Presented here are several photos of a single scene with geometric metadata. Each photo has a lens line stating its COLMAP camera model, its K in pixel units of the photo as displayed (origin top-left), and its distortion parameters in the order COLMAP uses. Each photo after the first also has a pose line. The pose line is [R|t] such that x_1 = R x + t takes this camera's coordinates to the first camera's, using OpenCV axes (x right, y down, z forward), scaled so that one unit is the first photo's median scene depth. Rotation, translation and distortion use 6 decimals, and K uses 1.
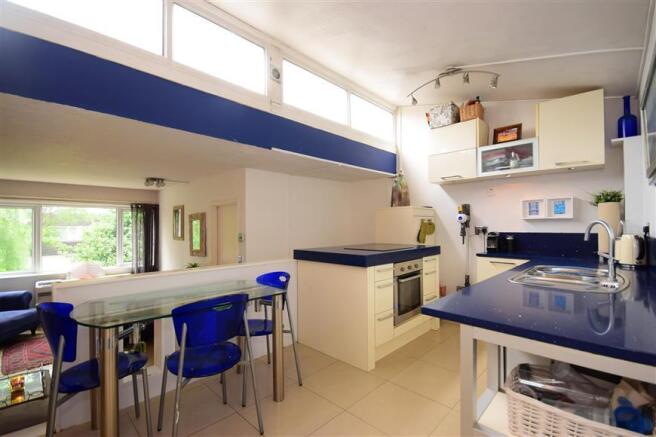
lens RADIAL K [[292.2, 0, 330.3], [0, 292.2, 223.4], [0, 0, 1]] dist [0.013886, -0.014537]
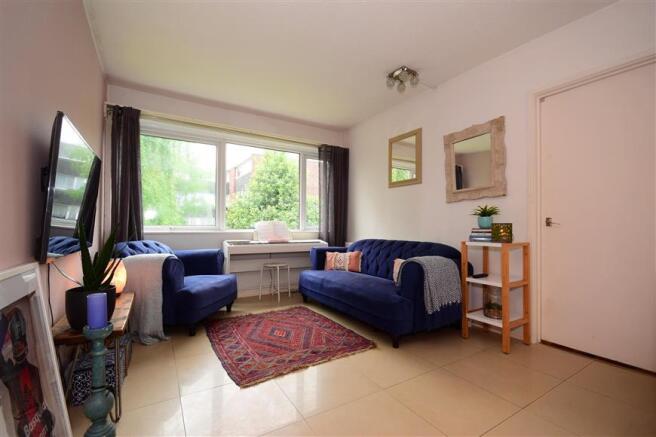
lens RADIAL K [[289.9, 0, 328.1], [0, 289.9, 221.8], [0, 0, 1]] dist [0.012940, 0.000049]
pose [[0.967300, 0.006132, -0.253562, -0.788882], [-0.007714, 0.999956, -0.005244, 0.216169], [0.253519, 0.007029, 0.967305, 0.495101]]
